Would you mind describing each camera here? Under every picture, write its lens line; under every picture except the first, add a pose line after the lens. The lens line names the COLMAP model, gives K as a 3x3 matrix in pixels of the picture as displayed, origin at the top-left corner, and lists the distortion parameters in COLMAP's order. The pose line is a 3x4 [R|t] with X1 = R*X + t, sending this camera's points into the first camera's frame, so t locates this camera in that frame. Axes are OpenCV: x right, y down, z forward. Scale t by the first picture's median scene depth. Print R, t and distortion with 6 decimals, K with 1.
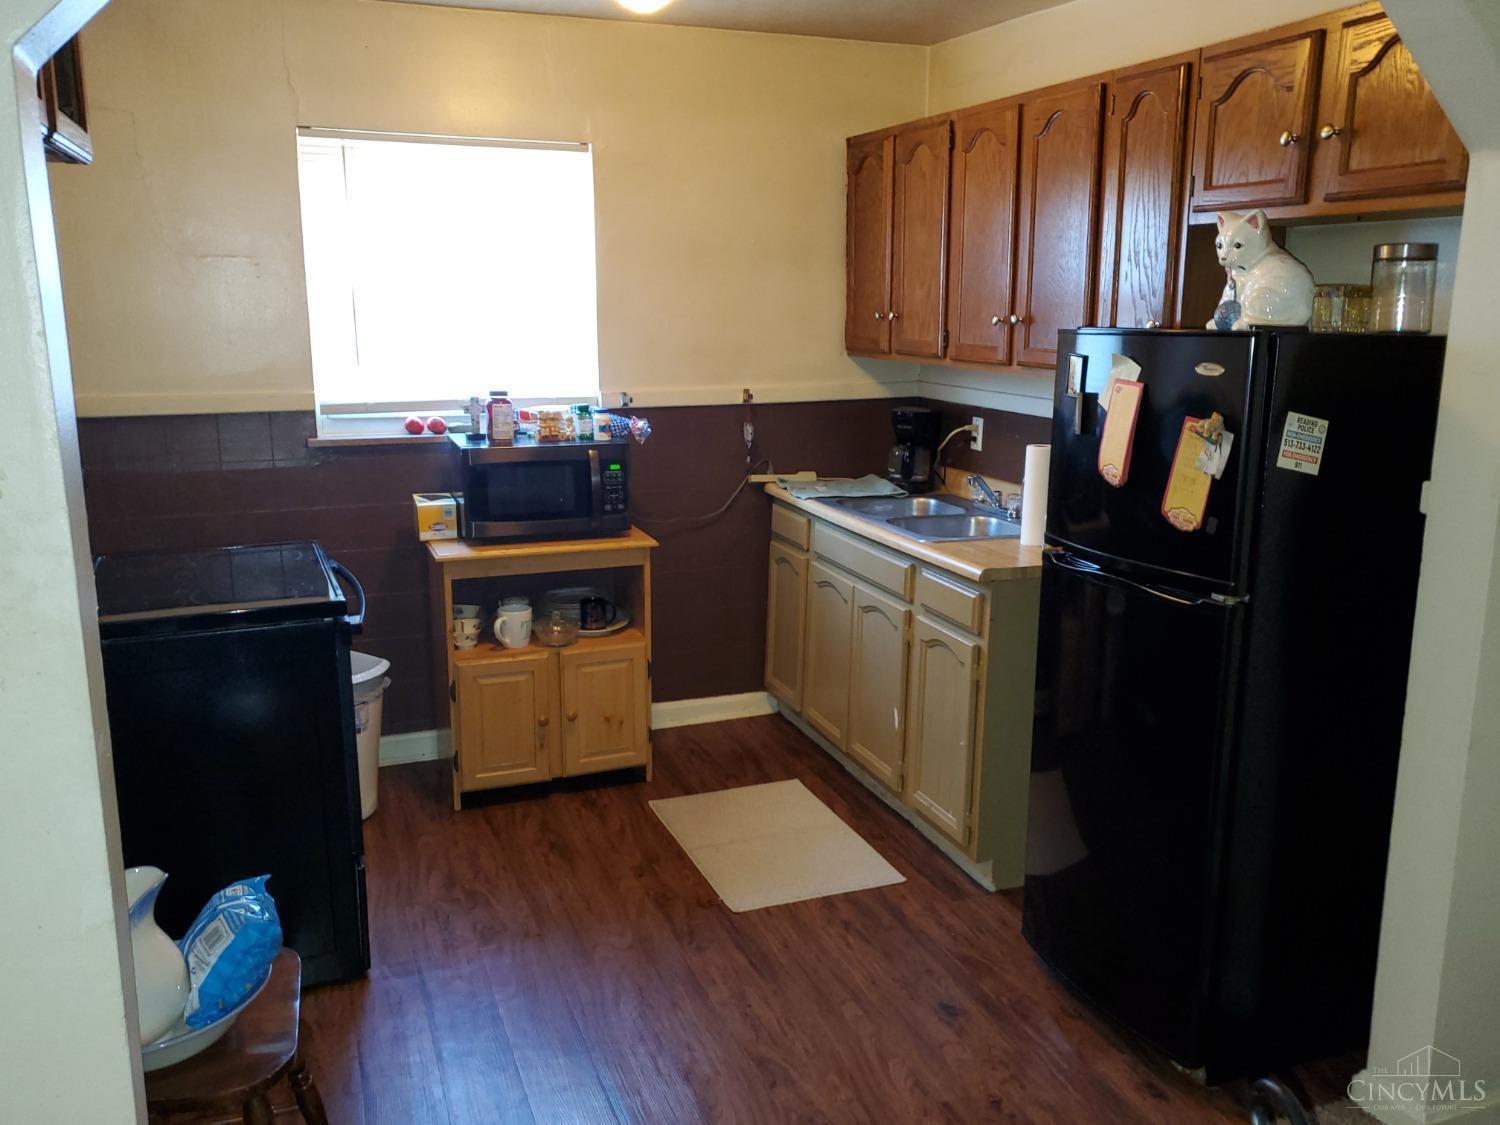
lens RADIAL K [[1230.6, 0, 760.6], [0, 1230.6, 569.5], [0, 0, 1]] dist [0.037040, -0.029729]
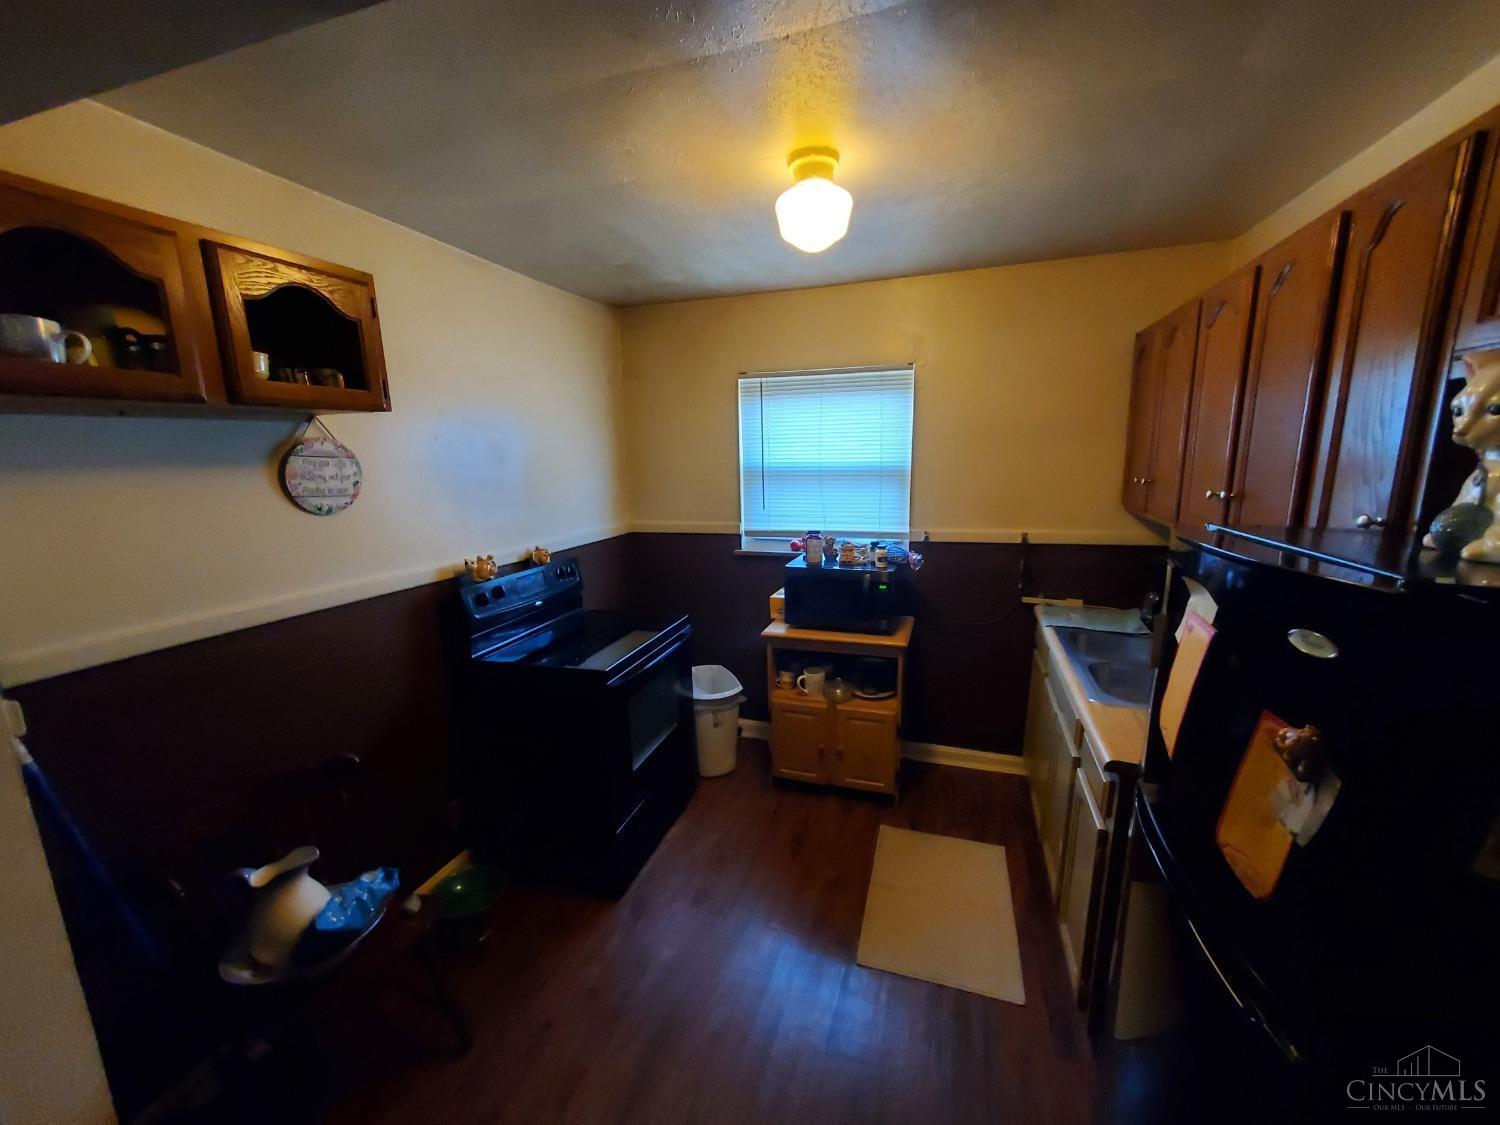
lens RADIAL K [[594.5, 0, 749.8], [0, 594.5, 572.9], [0, 0, 1]] dist [0.004786, 0.001254]
pose [[0.770542, 0.103345, -0.628955, 0.191125], [-0.113169, 0.993272, 0.024561, -0.097934], [0.627262, 0.052253, 0.777054, 0.362534]]
